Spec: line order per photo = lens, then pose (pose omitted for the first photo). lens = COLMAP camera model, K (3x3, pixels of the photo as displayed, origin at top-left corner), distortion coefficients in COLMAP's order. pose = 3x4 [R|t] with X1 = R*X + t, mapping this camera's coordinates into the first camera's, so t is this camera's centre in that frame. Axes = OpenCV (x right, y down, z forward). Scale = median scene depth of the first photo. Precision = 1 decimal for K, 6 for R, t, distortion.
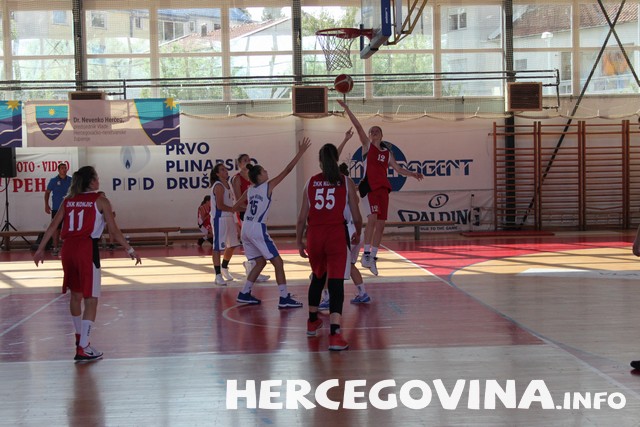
lens RADIAL K [[980.4, 0, 320.0], [0, 980.4, 213.5], [0, 0, 1]] dist [0.002204, 0.030135]
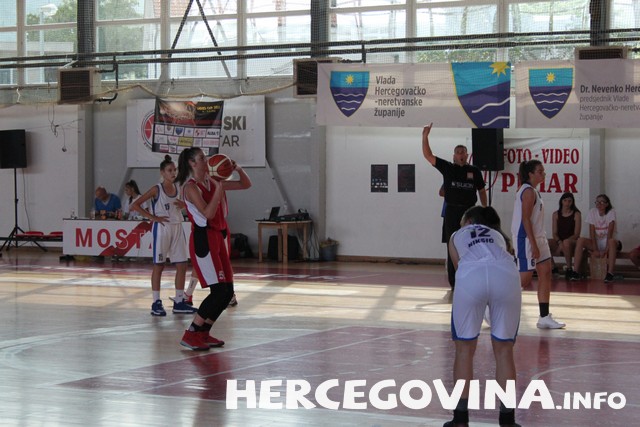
lens RADIAL K [[1506.7, 0, 320.0], [0, 1506.7, 213.5], [0, 0, 1]] dist [0.076437, -0.523813]
pose [[0.859195, 0.037099, -0.510301, 0.421402], [-0.041799, 0.999123, 0.002259, -0.010954], [0.509938, 0.019389, 0.859993, 0.016073]]
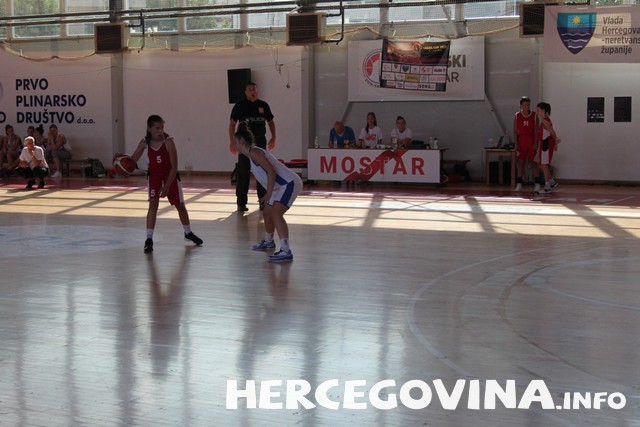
lens RADIAL K [[1216.9, 0, 320.0], [0, 1216.9, 213.5], [0, 0, 1]] dist [-0.034399, 0.541187]
pose [[0.868003, 0.060538, -0.492855, 0.324962], [-0.034579, 0.997500, 0.061626, -0.008343], [0.495353, -0.036449, 0.867927, 0.012770]]
